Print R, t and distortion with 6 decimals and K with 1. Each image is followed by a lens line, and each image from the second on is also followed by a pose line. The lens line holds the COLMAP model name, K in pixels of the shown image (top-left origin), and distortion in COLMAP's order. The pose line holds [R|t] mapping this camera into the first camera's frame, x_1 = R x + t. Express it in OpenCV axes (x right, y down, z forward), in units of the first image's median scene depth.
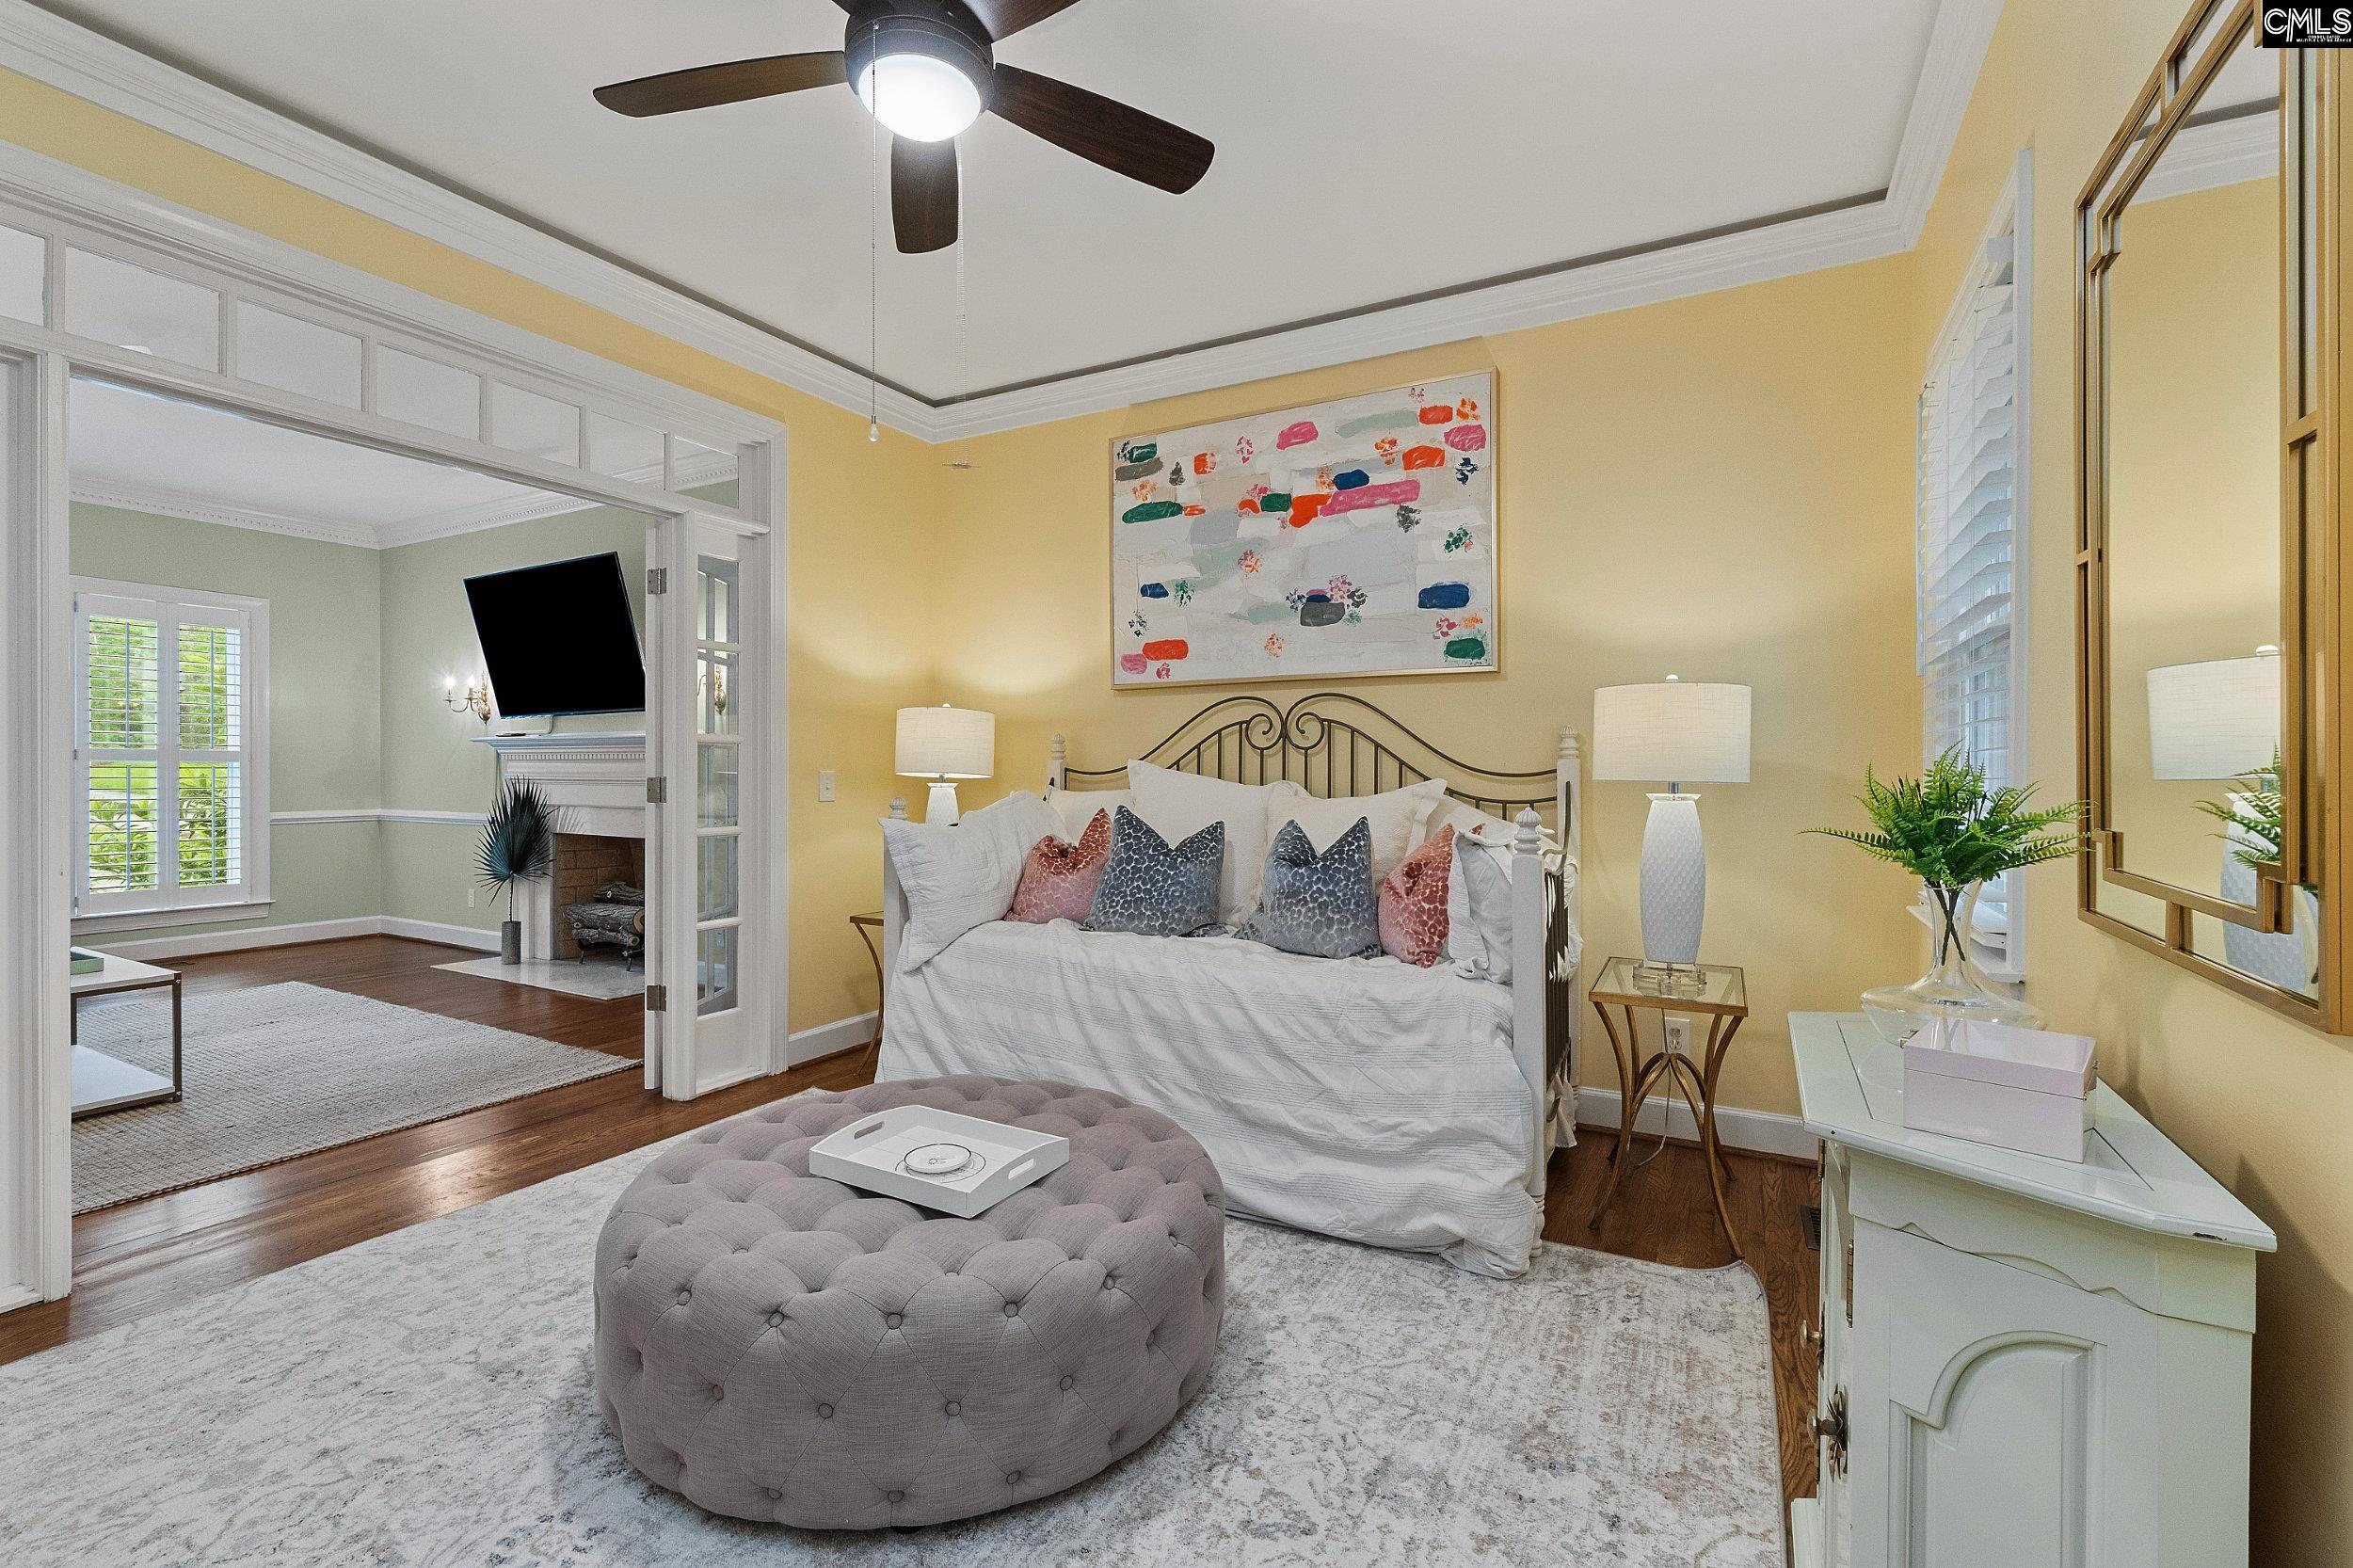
lens RADIAL K [[1014.4, 0, 1175.0], [0, 1014.4, 779.4], [0, 0, 1]] dist [-0.001130, 0.001116]
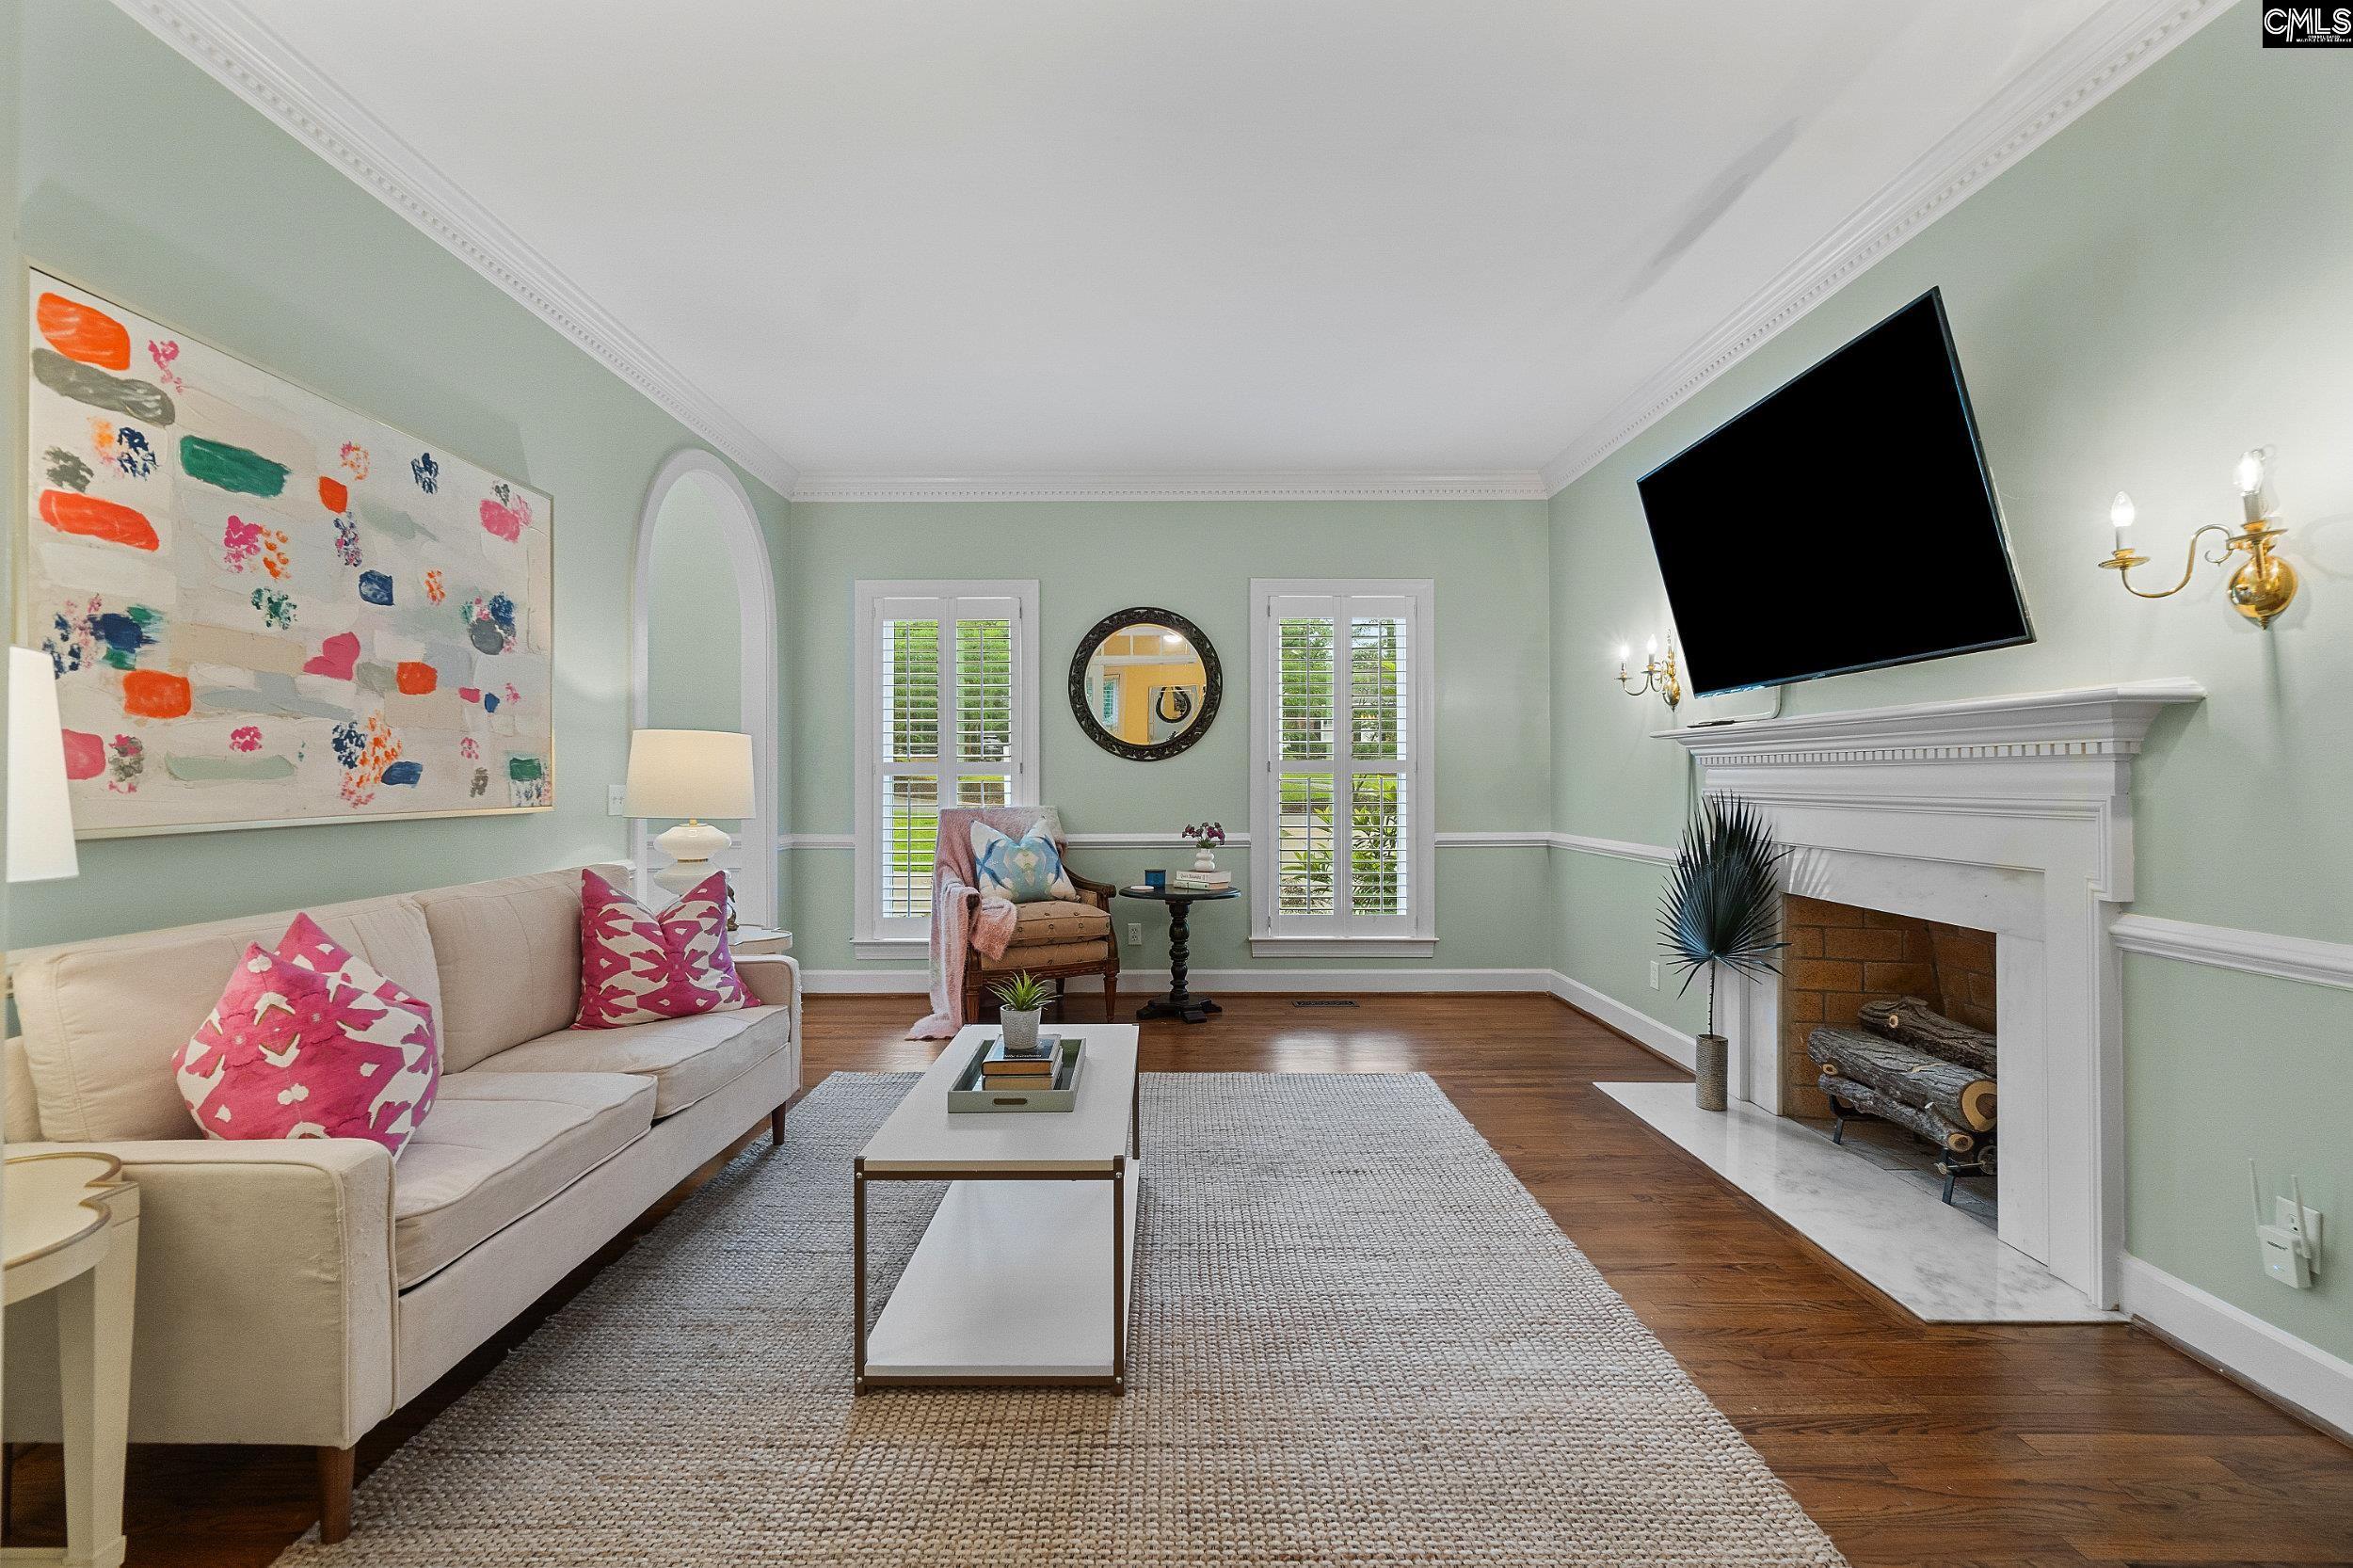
lens RADIAL K [[1014.4, 0, 1157.7], [0, 1014.4, 775.7], [0, 0, 1]] dist [-0.001130, 0.001116]
pose [[0.474513, -0.007707, -0.880215, -0.281004], [-0.002660, 0.999945, -0.010189, -0.005706], [0.880245, 0.007176, 0.474466, 0.425524]]
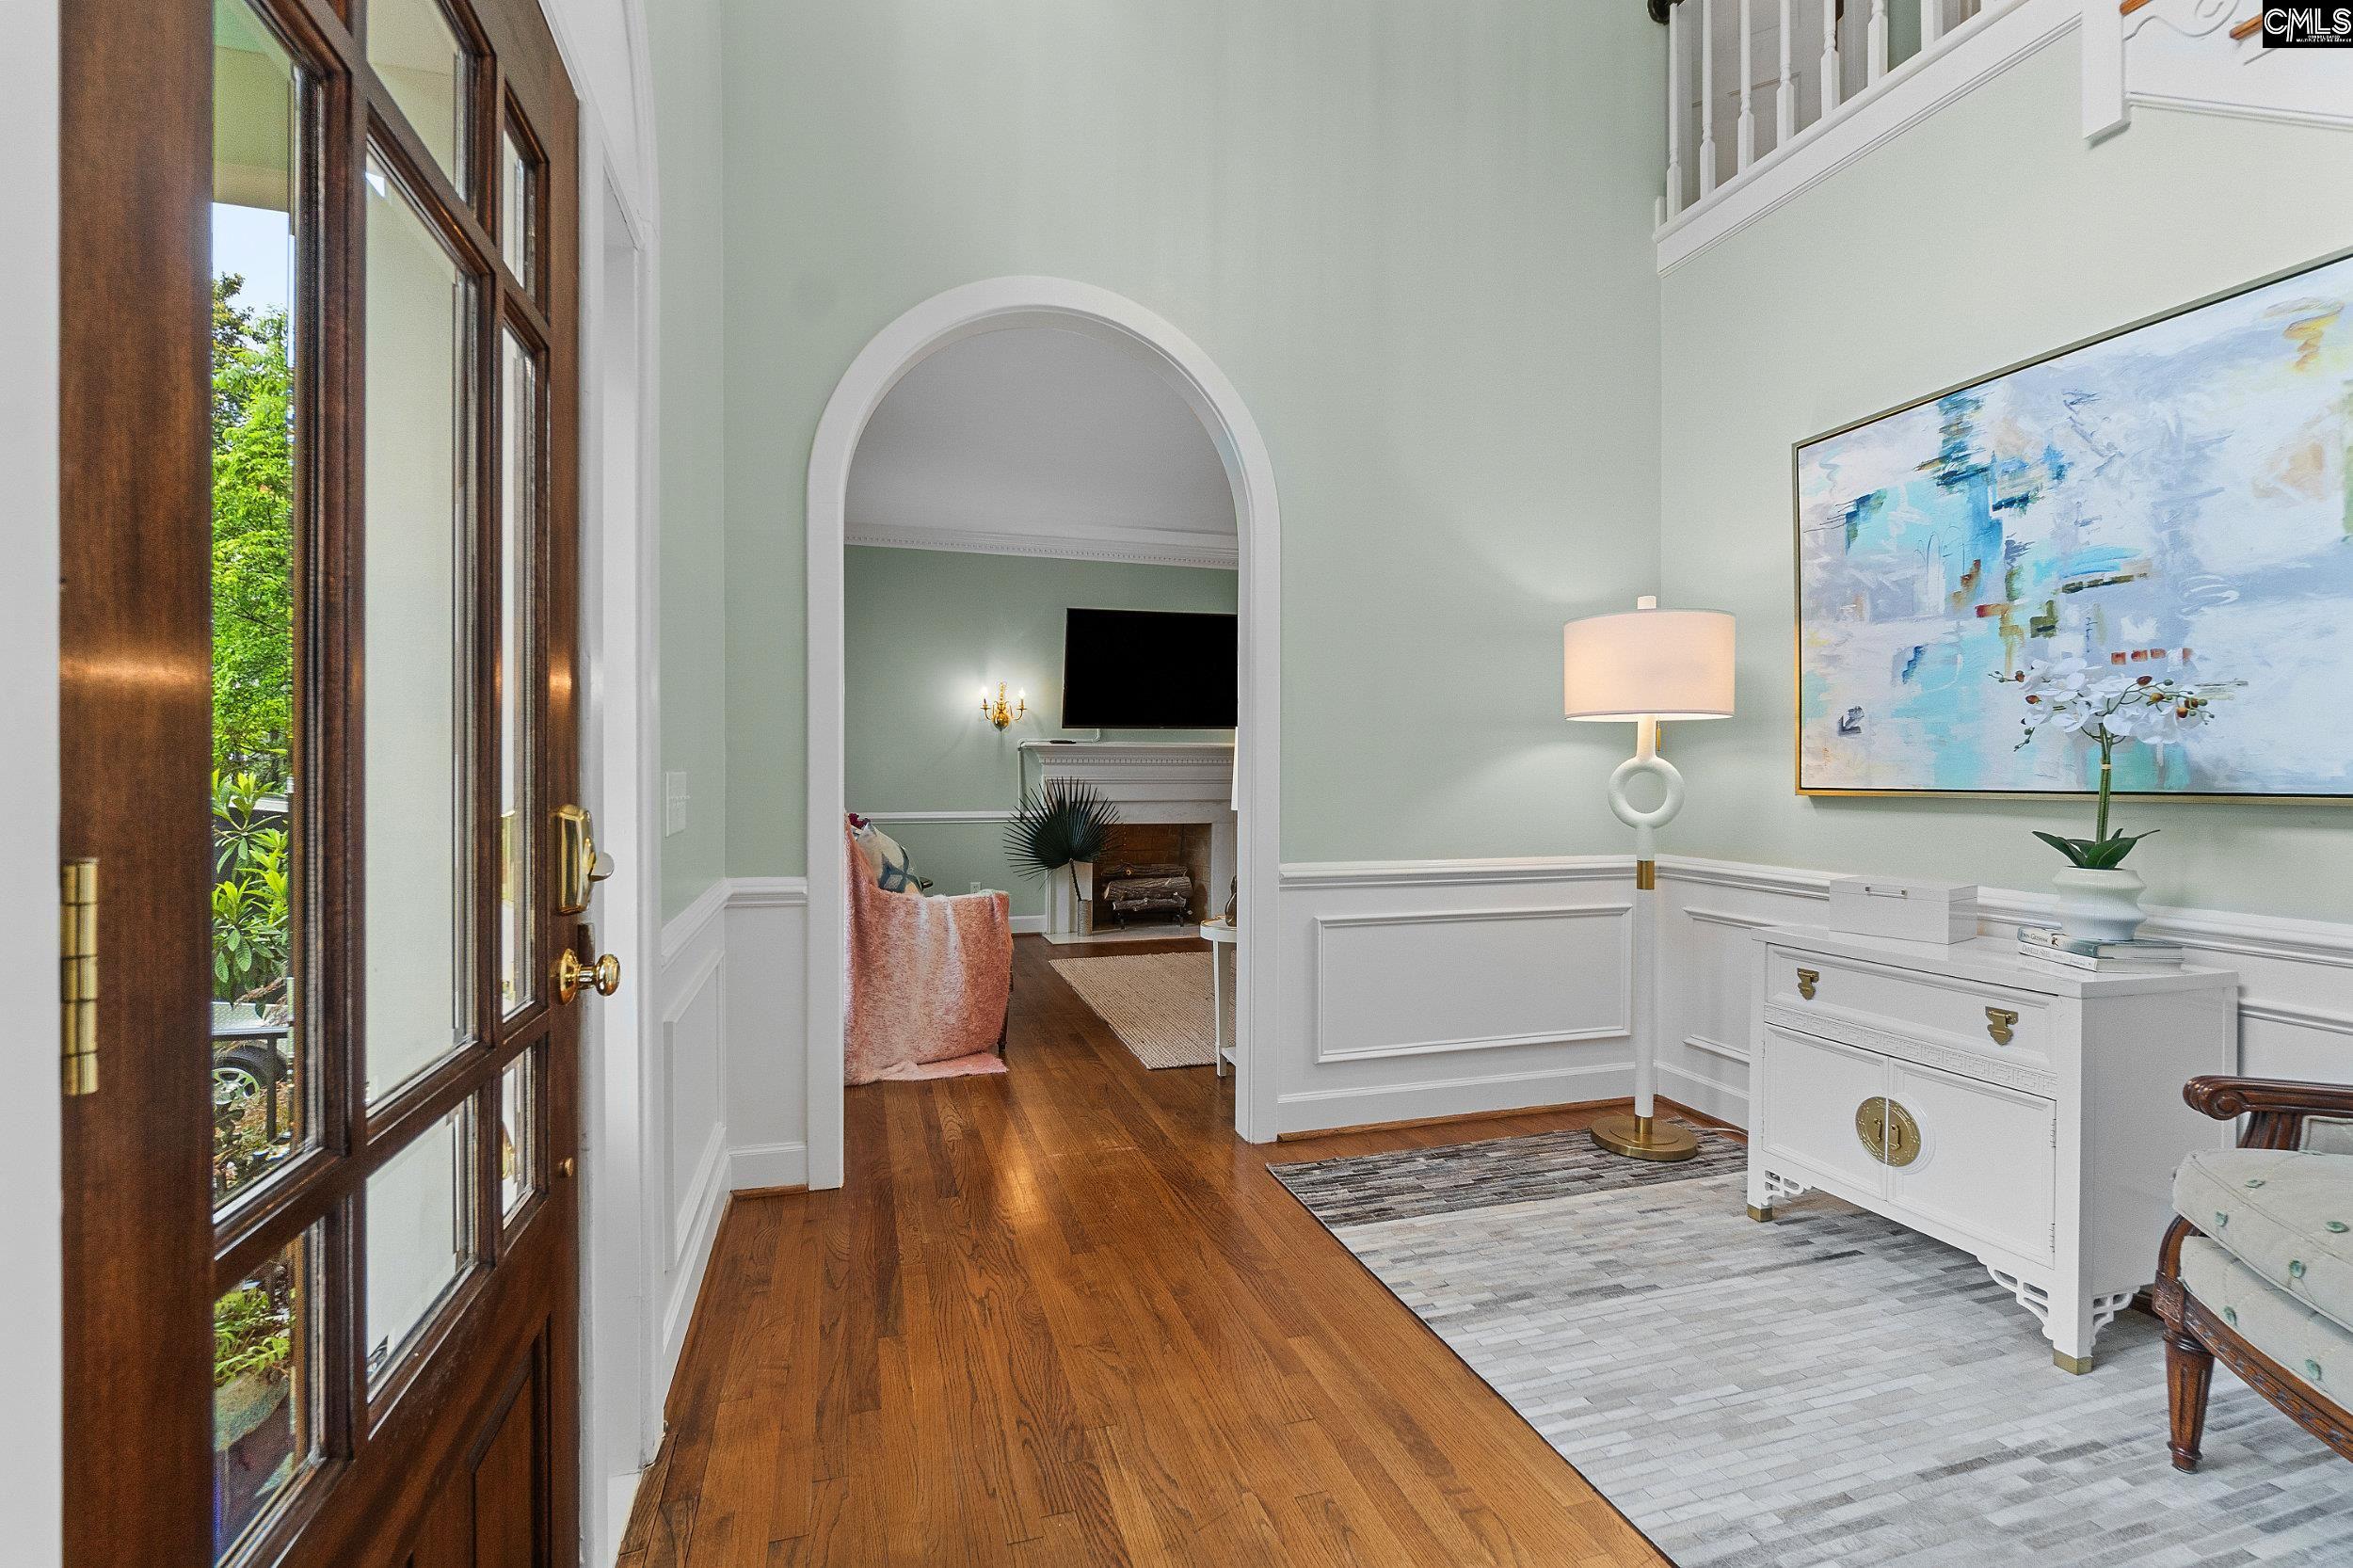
lens RADIAL K [[1014.4, 0, 1162.8], [0, 1014.4, 821.2], [0, 0, 1]] dist [-0.001130, 0.001116]
pose [[0.689932, -0.039608, 0.722790, -1.436239], [0.006321, 0.998794, 0.048699, -0.009483], [-0.723847, -0.029030, 0.689350, 0.114844]]
